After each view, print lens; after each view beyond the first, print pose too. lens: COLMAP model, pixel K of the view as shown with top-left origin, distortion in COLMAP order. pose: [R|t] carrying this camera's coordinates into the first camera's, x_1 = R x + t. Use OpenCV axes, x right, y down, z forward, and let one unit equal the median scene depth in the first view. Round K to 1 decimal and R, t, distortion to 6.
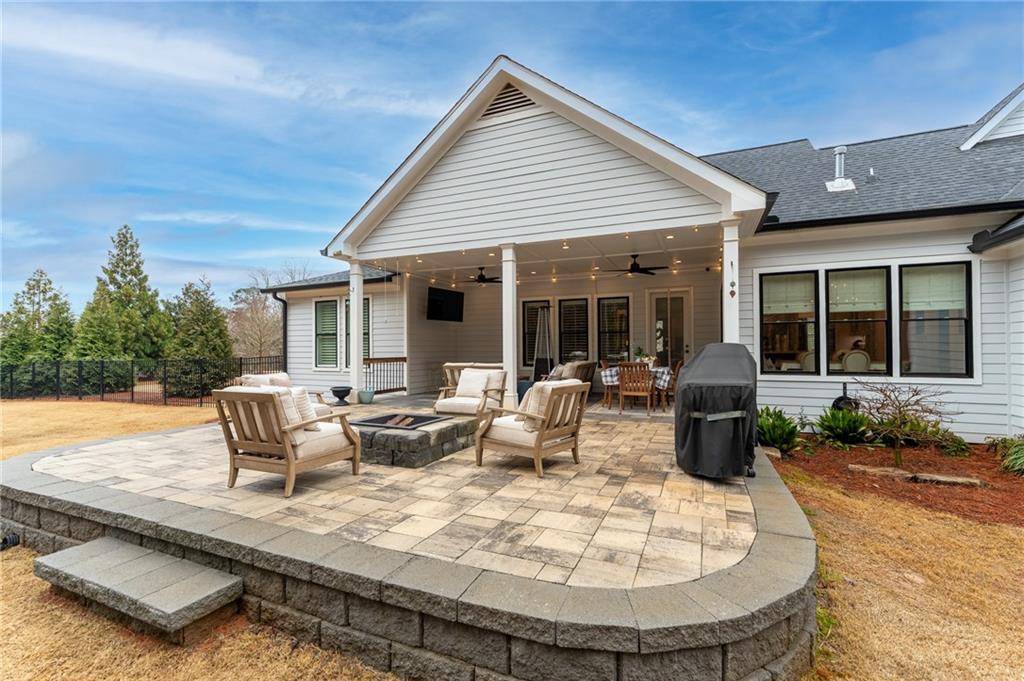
lens RADIAL K [[450.4, 0, 508.7], [0, 450.4, 346.0], [0, 0, 1]] dist [-0.001433, -0.000331]
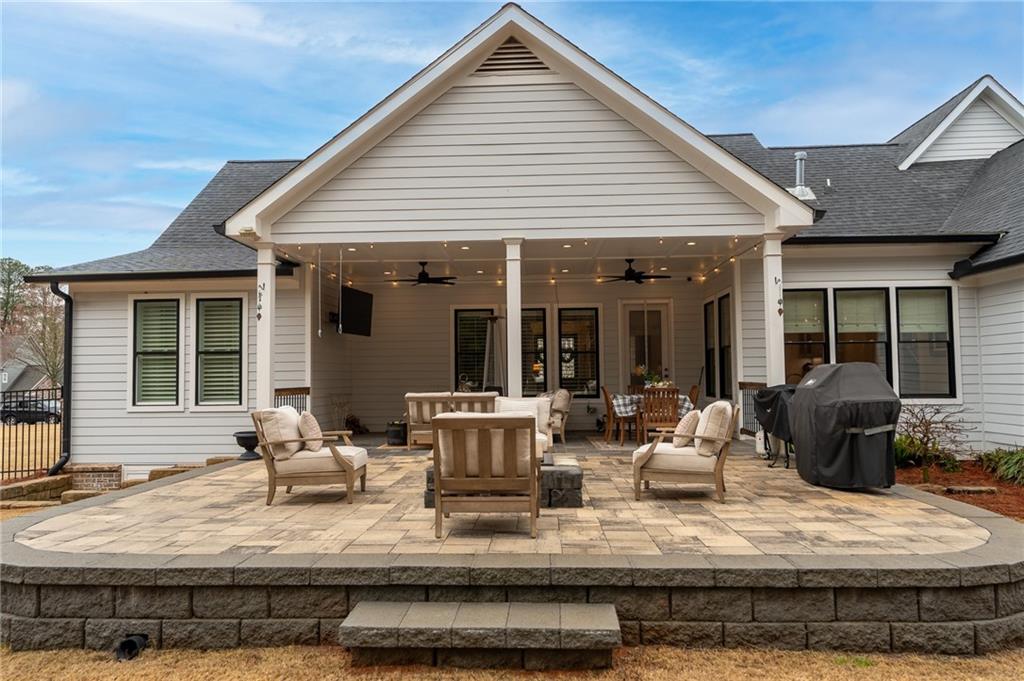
lens RADIAL K [[682.3, 0, 511.9], [0, 682.3, 347.0], [0, 0, 1]] dist [-0.000714, 0.000565]
pose [[0.932910, 0.009581, 0.359982, -0.502418], [0.004698, 0.999237, -0.038771, 0.009054], [-0.360079, 0.037861, 0.932153, -0.113988]]
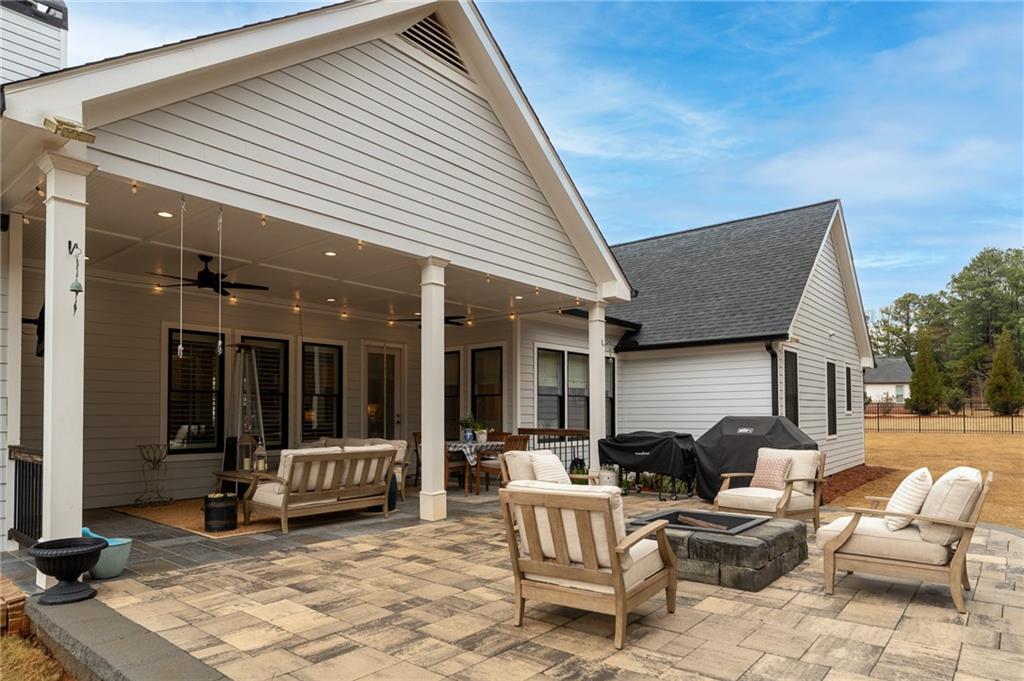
lens RADIAL K [[598.1, 0, 509.8], [0, 598.1, 391.2], [0, 0, 1]] dist [0.000967, 0.000547]
pose [[0.284793, 0.037476, 0.957856, -0.914804], [-0.006155, 0.999286, -0.037267, -0.007571], [-0.958569, 0.004718, 0.284821, 0.768877]]
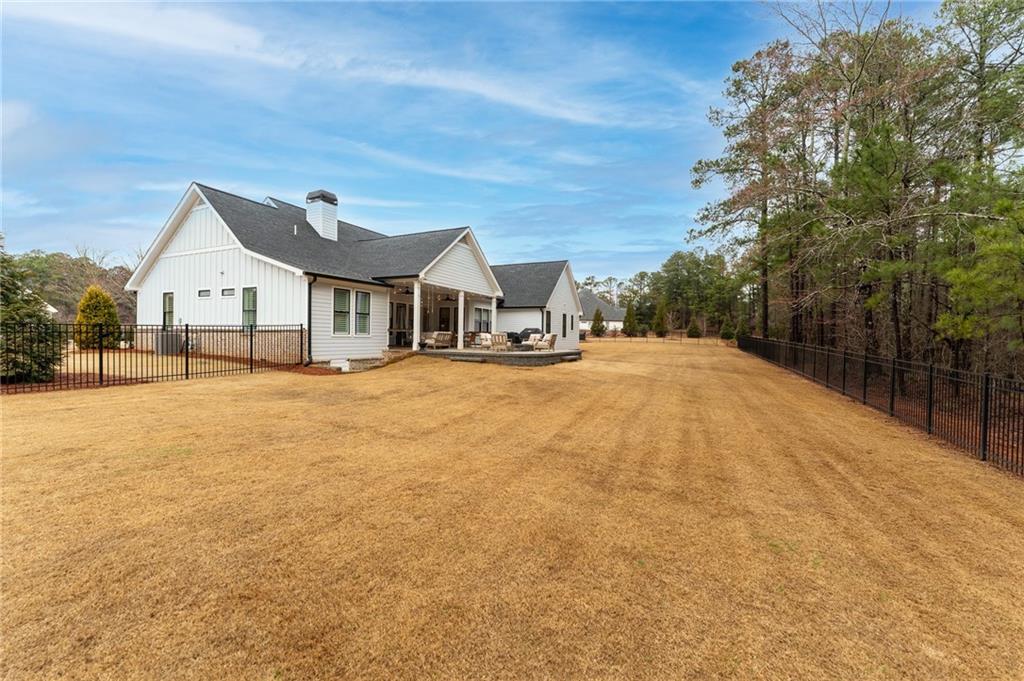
lens RADIAL K [[403.2, 0, 512.0], [0, 403.2, 340.5], [0, 0, 1]] dist [0.000020, -0.000037]
pose [[0.028050, -0.006891, 0.999583, -3.012456], [-0.024227, 0.999678, 0.007571, 0.077977], [-0.999313, -0.024429, 0.027874, 0.712601]]
